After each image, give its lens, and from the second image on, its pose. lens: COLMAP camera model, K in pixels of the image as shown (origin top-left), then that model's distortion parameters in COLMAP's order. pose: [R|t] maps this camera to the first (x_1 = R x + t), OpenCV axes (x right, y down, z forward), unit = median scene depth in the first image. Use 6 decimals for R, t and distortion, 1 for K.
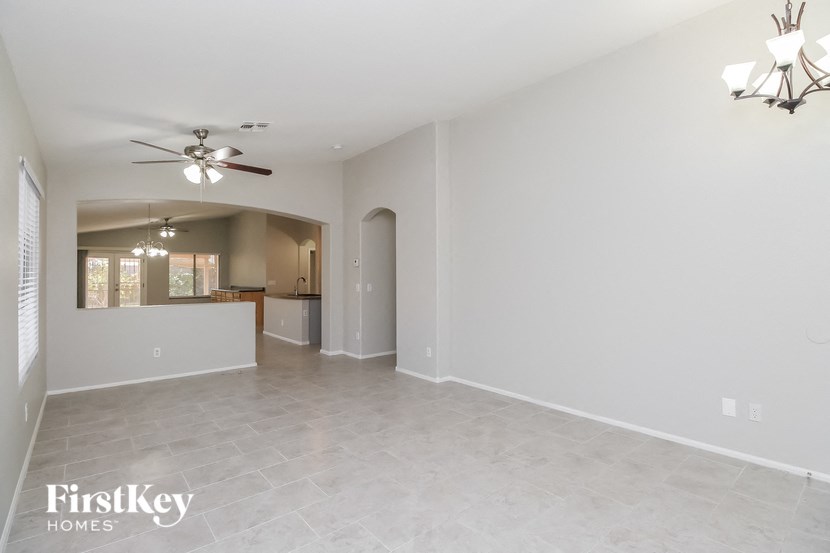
lens RADIAL K [[434.5, 0, 416.7], [0, 434.5, 272.3], [0, 0, 1]] dist [0.019462, 0.000312]
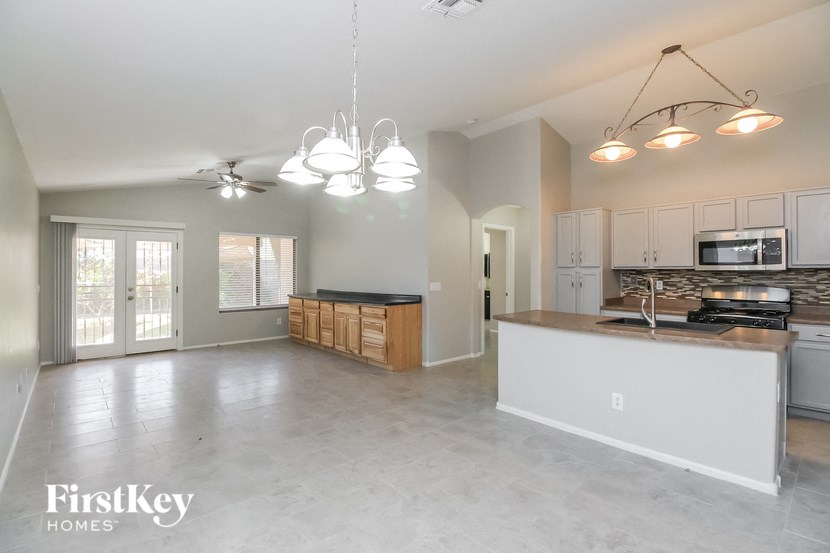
lens RADIAL K [[434.5, 0, 416.8], [0, 434.5, 273.5], [0, 0, 1]] dist [0.019462, 0.000312]
pose [[0.999507, 0.001908, 0.031346, -0.347240], [-0.002070, 0.999985, 0.005152, 0.005496], [-0.031336, -0.005214, 0.999495, 0.447920]]
